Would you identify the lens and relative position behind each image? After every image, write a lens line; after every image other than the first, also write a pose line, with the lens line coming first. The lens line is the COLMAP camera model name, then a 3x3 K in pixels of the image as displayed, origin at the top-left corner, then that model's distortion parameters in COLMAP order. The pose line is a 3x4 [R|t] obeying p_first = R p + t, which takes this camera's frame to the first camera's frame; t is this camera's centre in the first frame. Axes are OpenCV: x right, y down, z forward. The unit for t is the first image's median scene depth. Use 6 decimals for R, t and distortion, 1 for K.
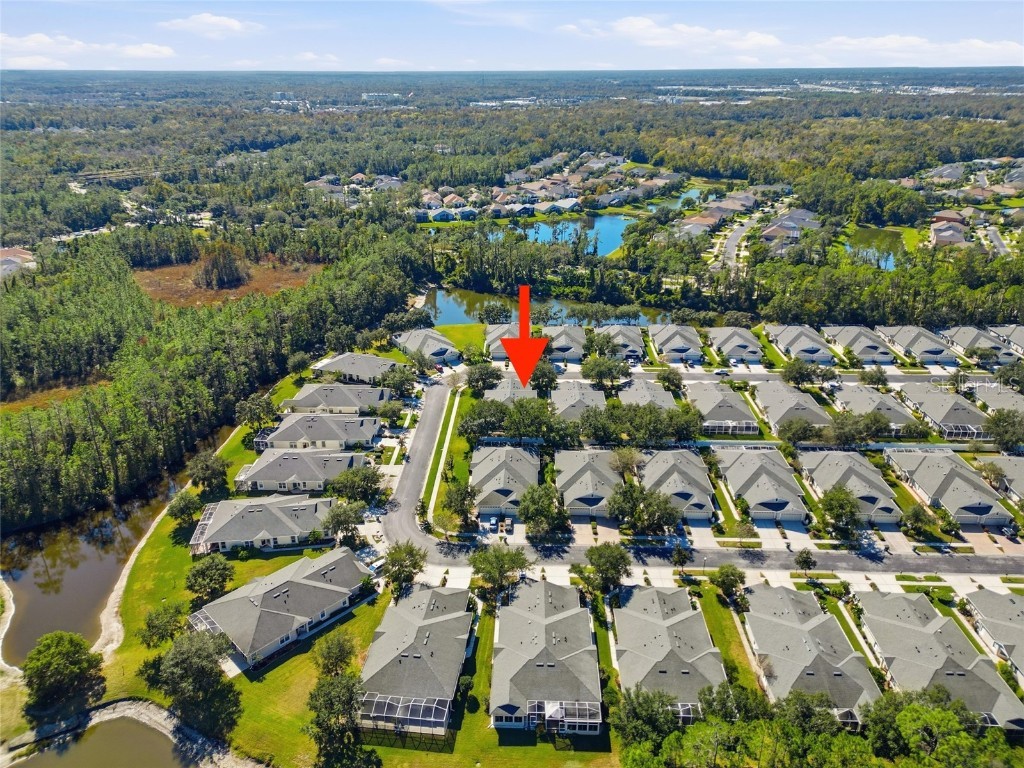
lens RADIAL K [[704.8, 0, 509.0], [0, 704.8, 383.1], [0, 0, 1]] dist [0.078530, -0.080995]
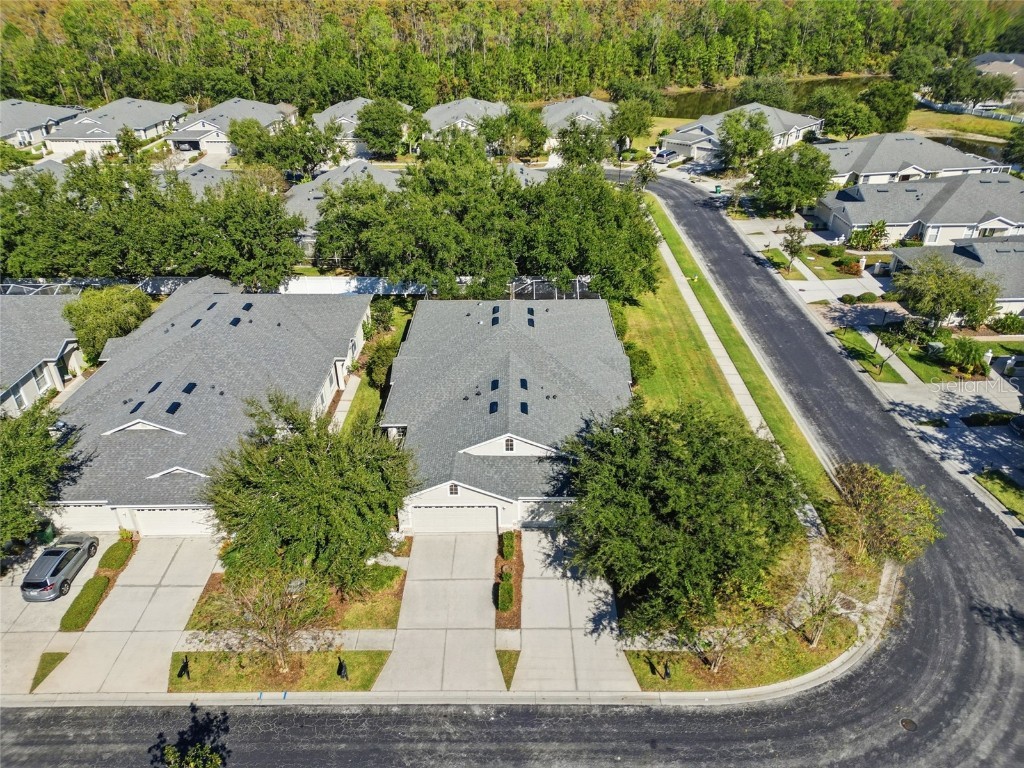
lens RADIAL K [[704.8, 0, 509.0], [0, 704.8, 383.1], [0, 0, 1]] dist [0.078530, -0.080995]
pose [[-0.999606, 0.020361, -0.019341, 0.005320], [-0.003411, 0.595589, 0.803282, -0.125561], [0.027875, 0.803031, -0.595284, 0.914247]]
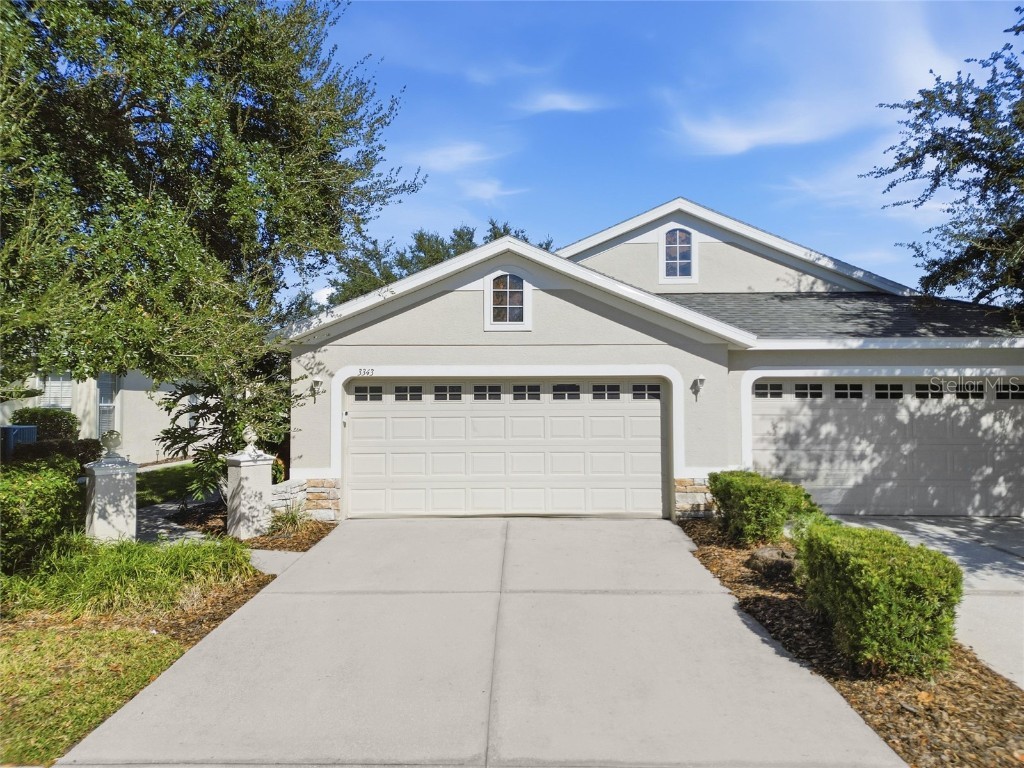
lens RADIAL K [[704.8, 0, 509.0], [0, 704.8, 383.1], [0, 0, 1]] dist [0.078530, -0.080995]
pose [[-0.999832, 0.000553, -0.018319, 0.014819], [-0.006287, 0.928530, 0.371204, -0.008573], [0.017215, 0.371257, -0.928370, 0.883705]]
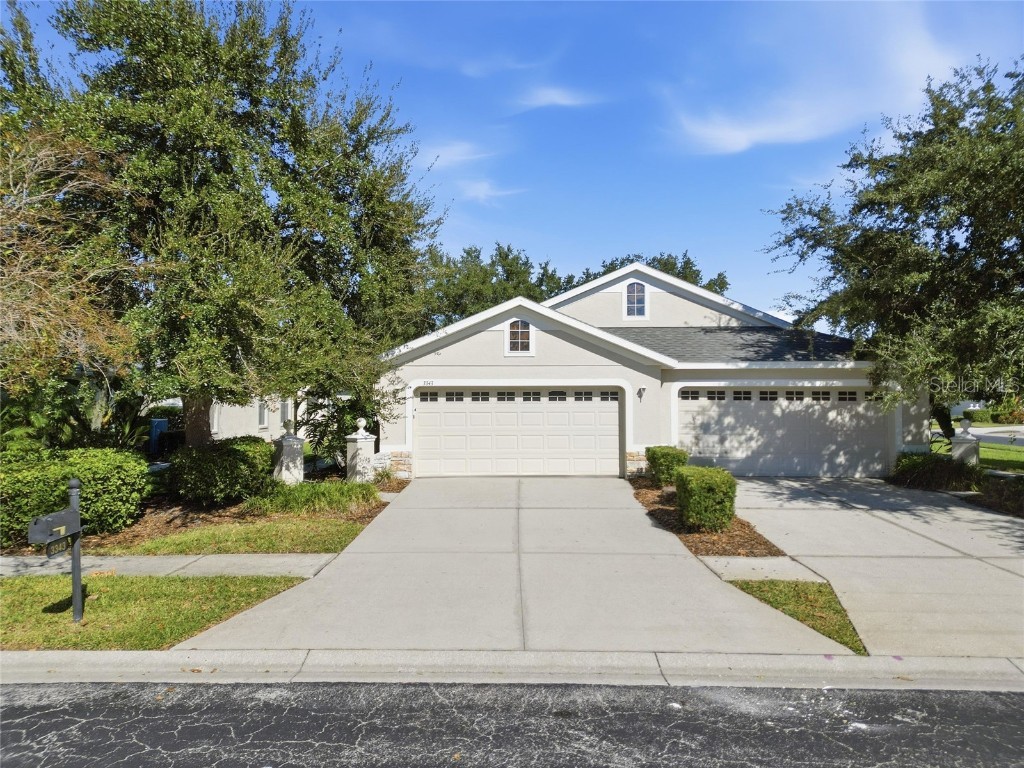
lens RADIAL K [[704.8, 0, 509.0], [0, 704.8, 383.1], [0, 0, 1]] dist [0.078530, -0.080995]
pose [[-0.999816, -0.000007, -0.019208, 0.016218], [-0.007186, 0.927515, 0.373716, -0.017117], [0.017813, 0.373785, -0.927344, 0.902982]]
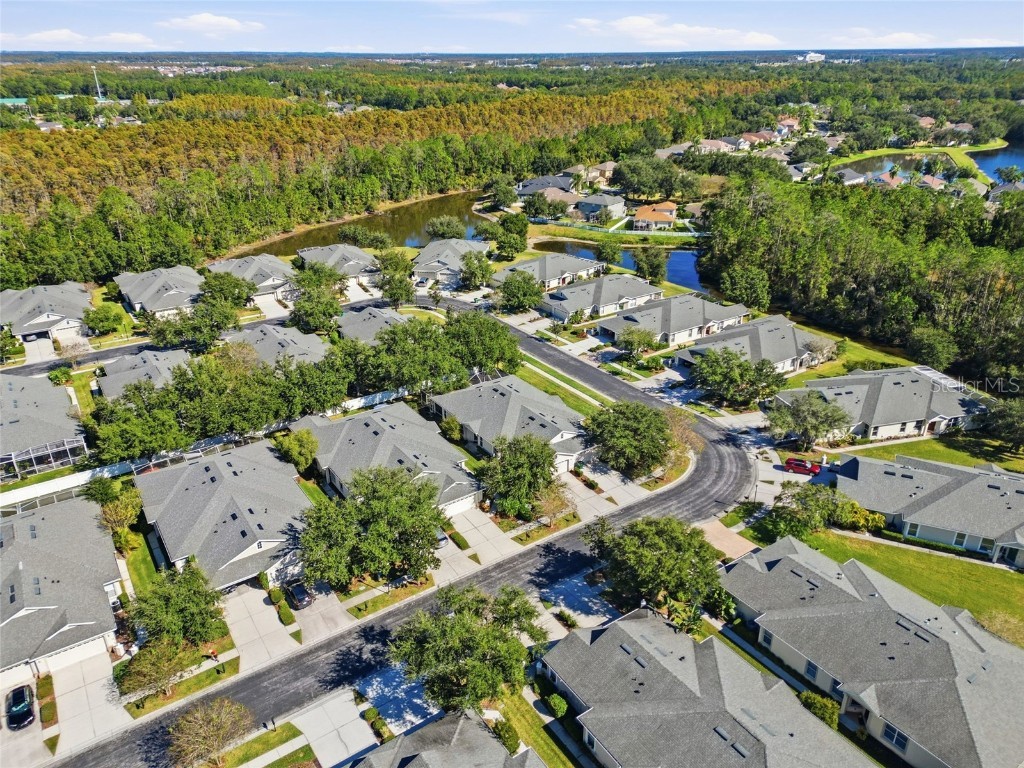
lens RADIAL K [[704.8, 0, 509.0], [0, 704.8, 383.1], [0, 0, 1]] dist [0.078530, -0.080995]
pose [[-0.806506, 0.248441, -0.536493, 0.213585], [-0.234868, 0.698119, 0.676363, -0.260183], [0.542572, 0.671496, -0.504686, 0.988576]]
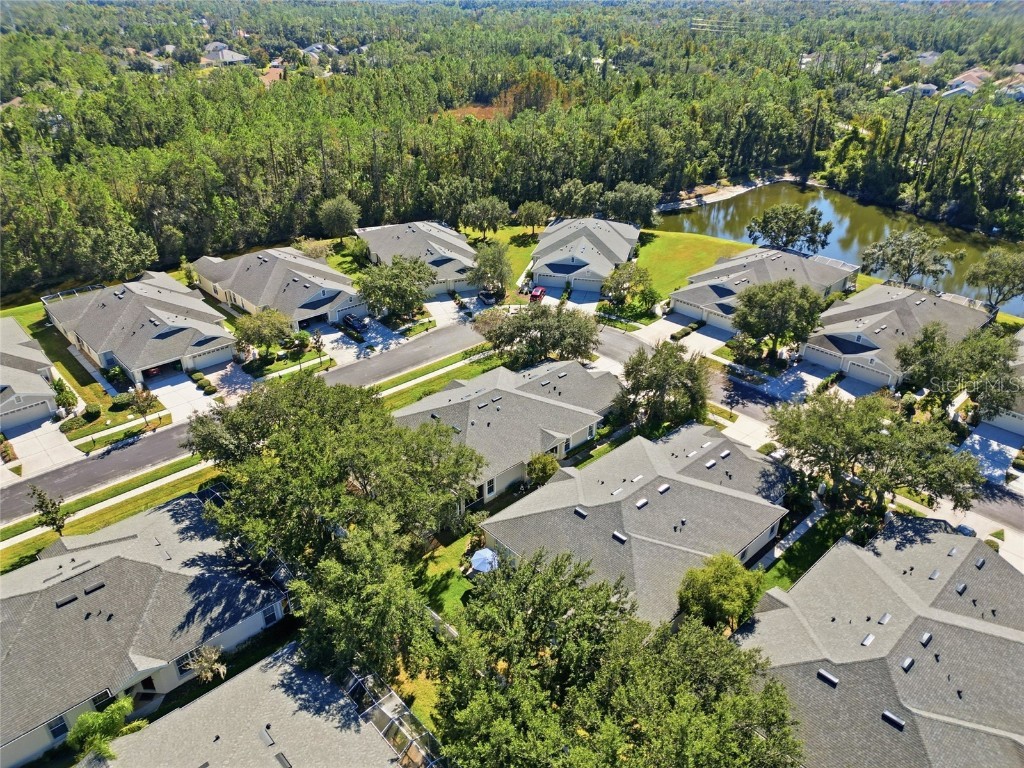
lens RADIAL K [[704.8, 0, 509.0], [0, 704.8, 383.1], [0, 0, 1]] dist [0.078530, -0.080995]
pose [[0.703793, 0.348438, -0.619085, 0.174674], [-0.289194, 0.936501, 0.198325, -0.048652], [0.648878, 0.039456, 0.759869, 0.587750]]
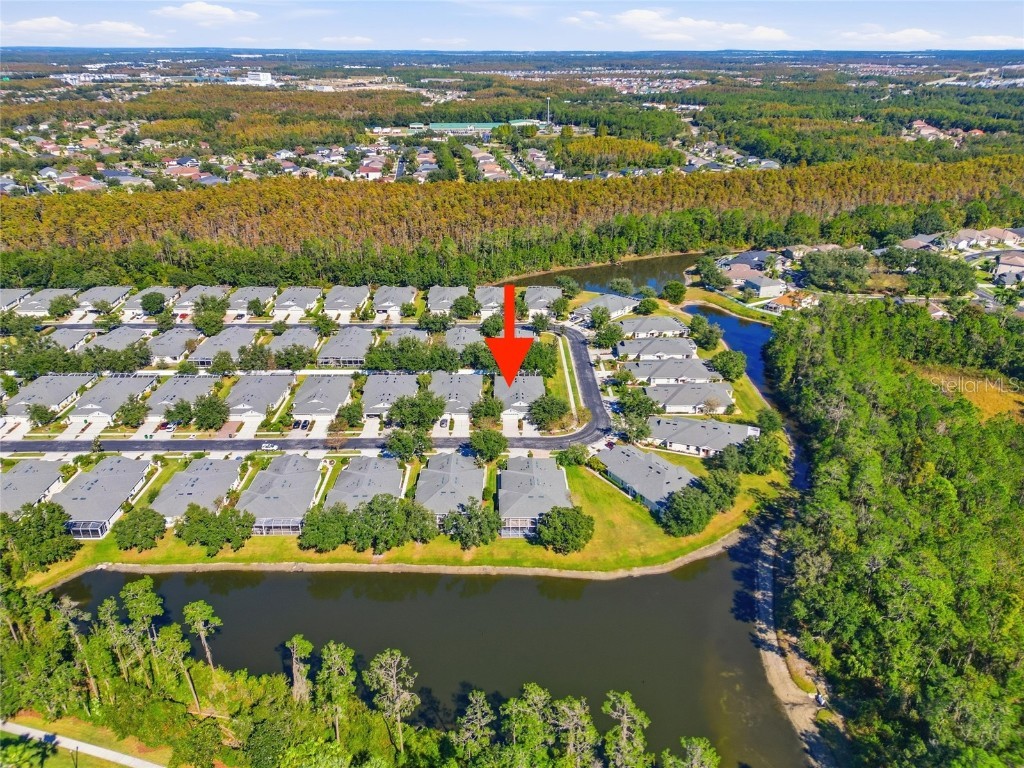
lens RADIAL K [[704.8, 0, 509.0], [0, 704.8, 383.1], [0, 0, 1]] dist [0.078530, -0.080995]
pose [[-0.998951, 0.015118, -0.043230, 0.049938], [-0.022137, 0.666936, 0.744786, -0.612931], [0.040091, 0.744961, -0.665902, 1.353526]]
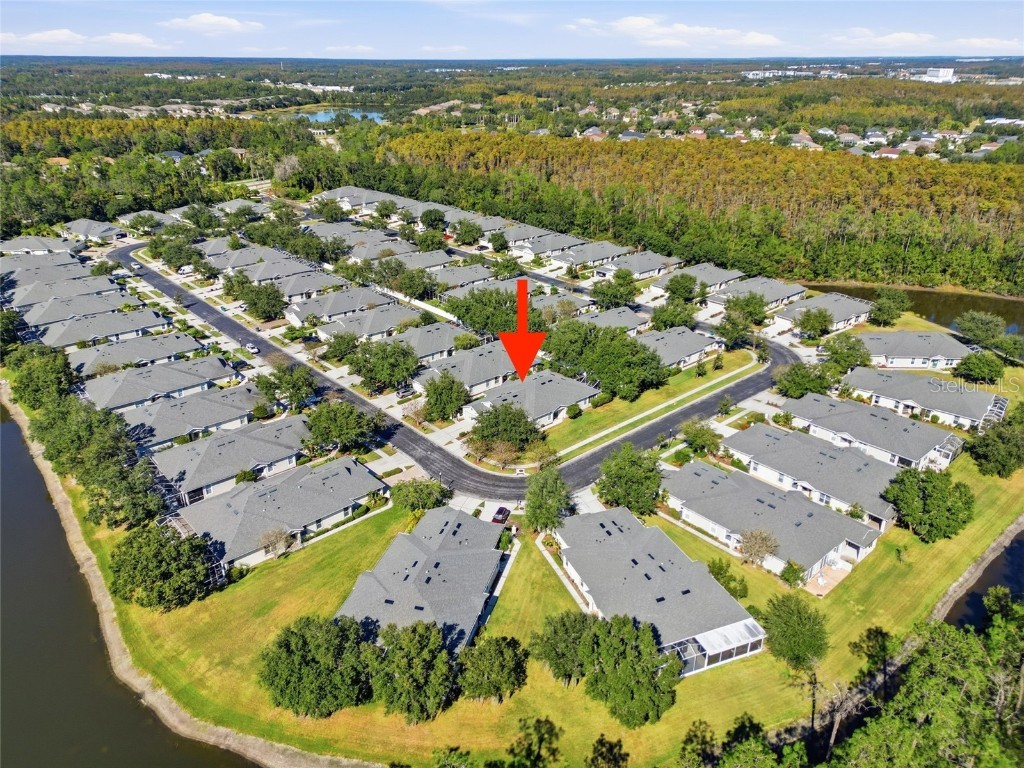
lens RADIAL K [[704.8, 0, 509.0], [0, 704.8, 383.1], [0, 0, 1]] dist [0.078530, -0.080995]
pose [[-0.697557, -0.304717, 0.648508, -0.339047], [0.280615, 0.716596, 0.638549, -0.341872], [-0.659295, 0.627405, -0.414359, 1.034771]]
